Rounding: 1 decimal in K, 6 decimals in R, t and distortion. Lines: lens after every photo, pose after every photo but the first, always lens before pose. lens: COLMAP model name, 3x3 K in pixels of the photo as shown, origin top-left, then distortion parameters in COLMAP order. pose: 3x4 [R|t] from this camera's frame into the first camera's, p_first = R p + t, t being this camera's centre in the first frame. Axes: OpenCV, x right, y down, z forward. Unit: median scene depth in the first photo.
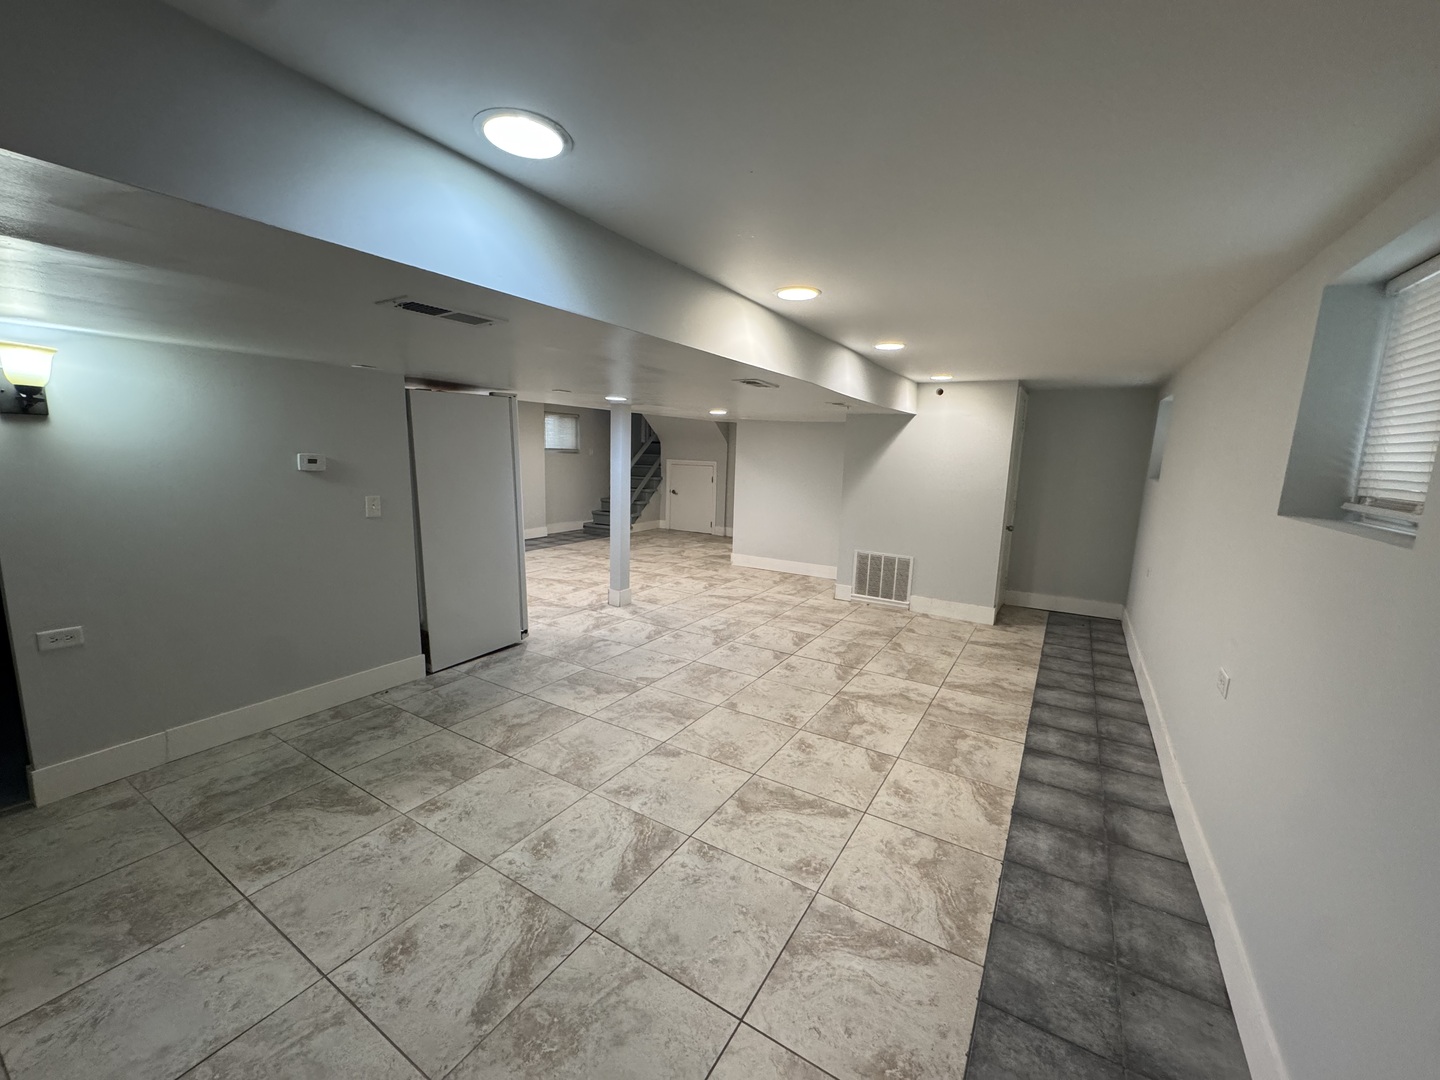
lens RADIAL K [[575.6, 0, 713.6], [0, 575.6, 541.0], [0, 0, 1]] dist [-0.001240, -0.000441]
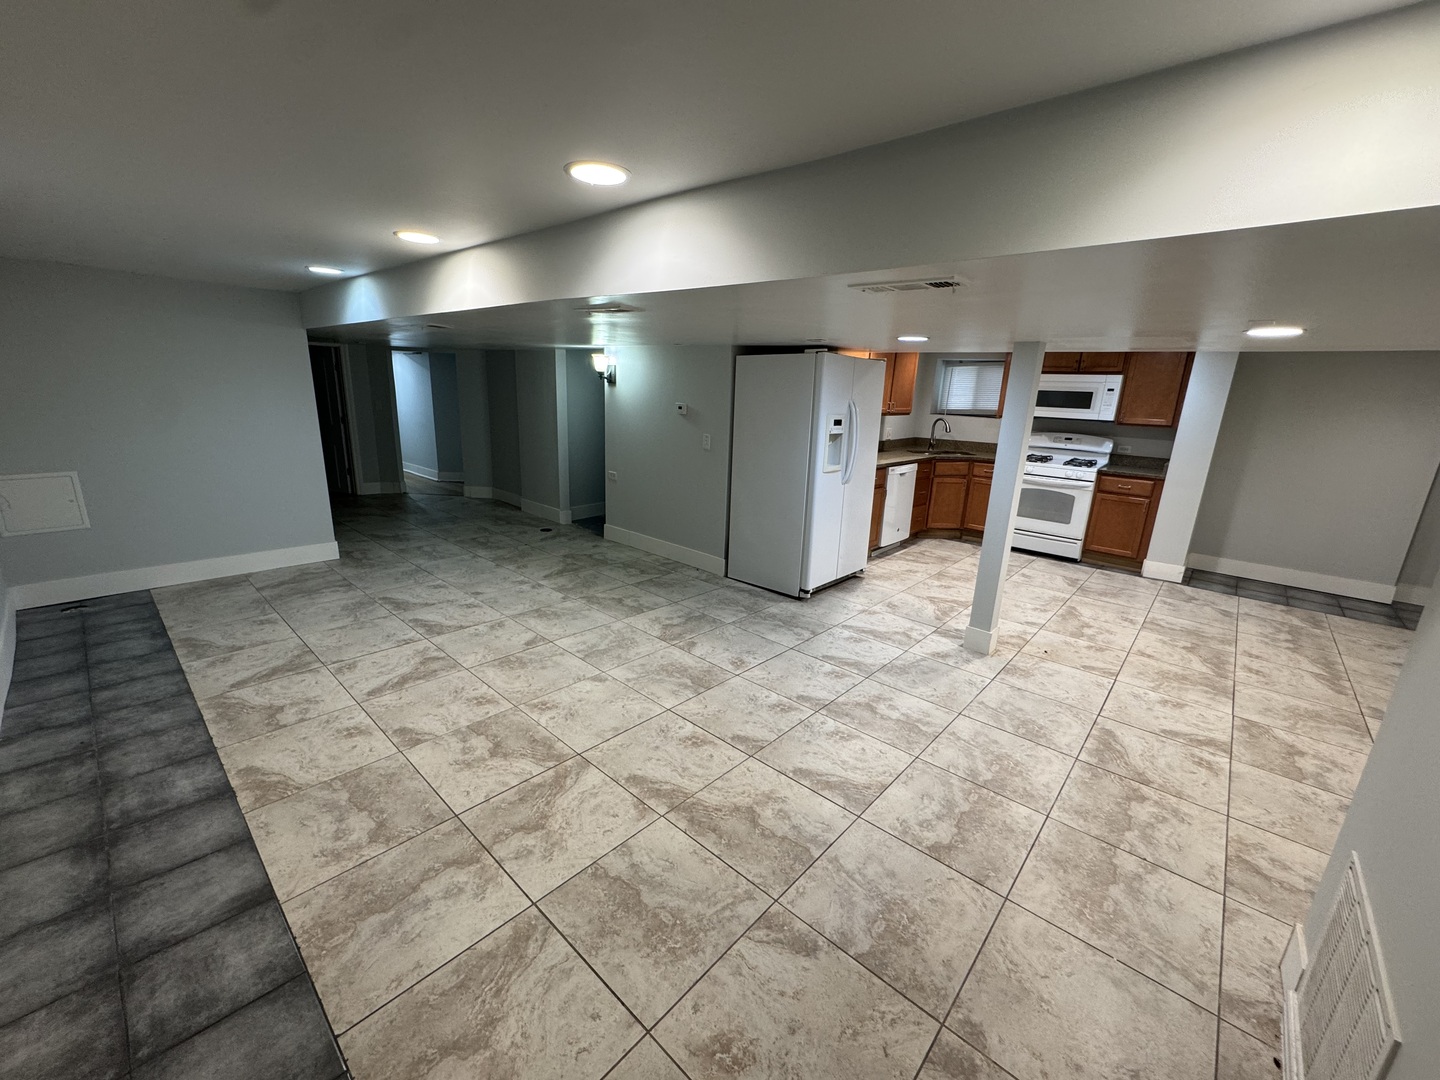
lens RADIAL K [[575.6, 0, 722.0], [0, 575.6, 539.6], [0, 0, 1]] dist [-0.001240, -0.000441]
pose [[-0.172373, 0.215139, -0.961251, 0.858163], [-0.203370, 0.947060, 0.248432, -0.197215], [0.963809, 0.238312, -0.119495, 1.290293]]
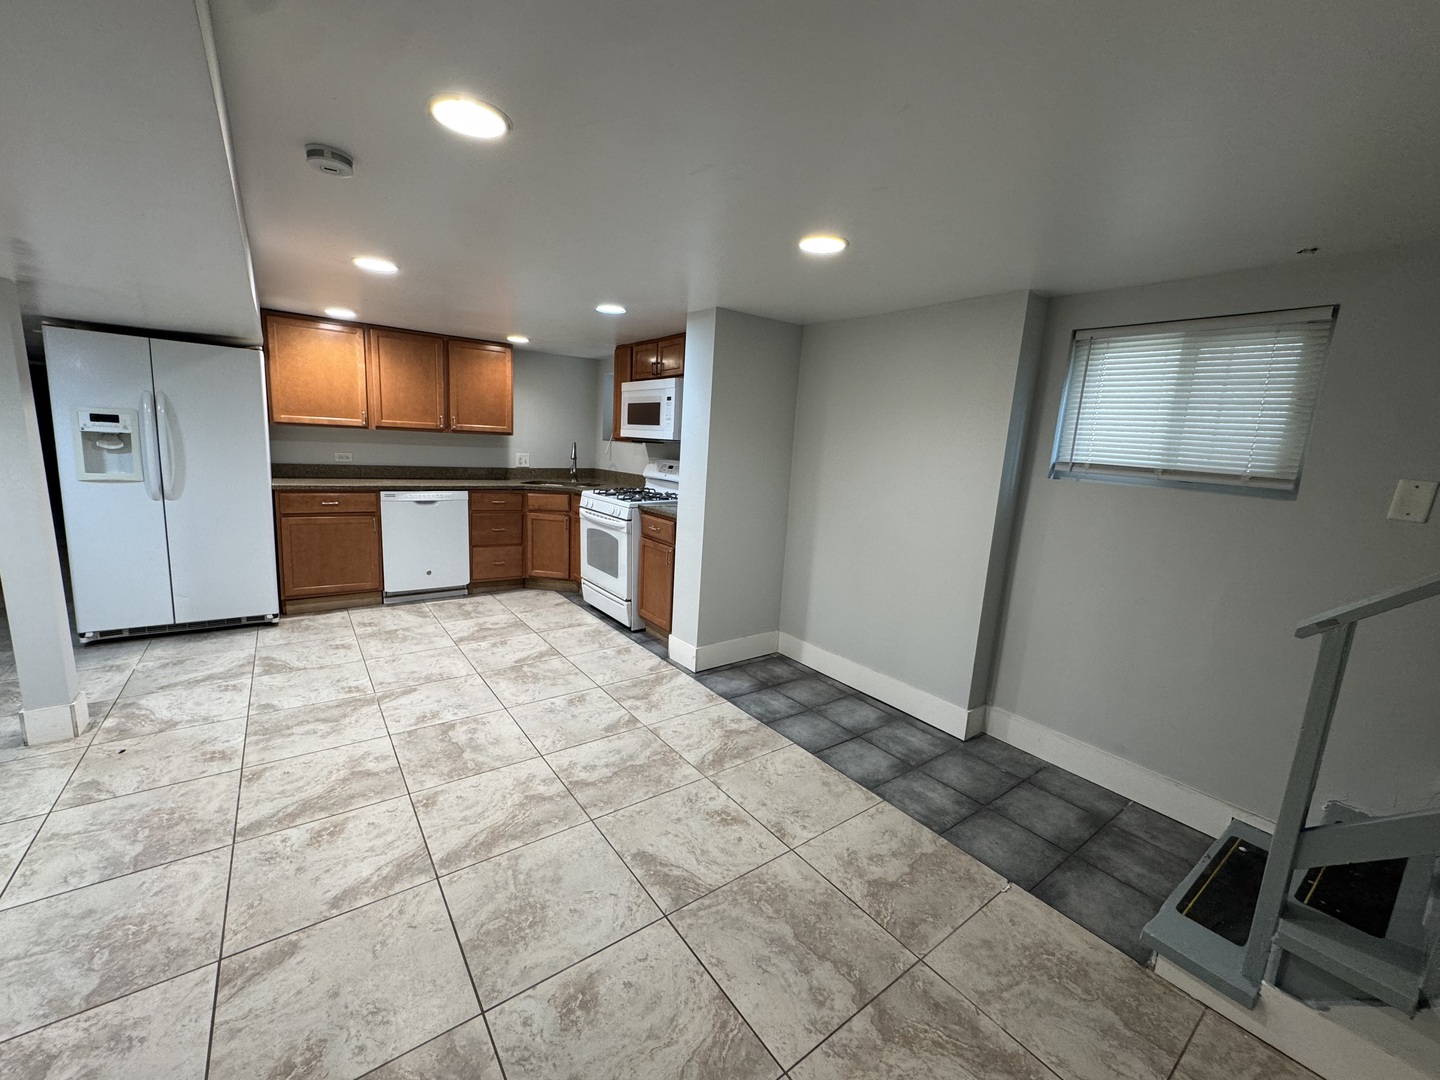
lens RADIAL K [[575.6, 0, 718.7], [0, 575.6, 539.5], [0, 0, 1]] dist [-0.001240, -0.000441]
pose [[-0.360937, 0.109933, -0.926088, 0.085720], [-0.217252, 0.955795, 0.198133, -0.405532], [0.906932, 0.272708, -0.321099, 2.669072]]
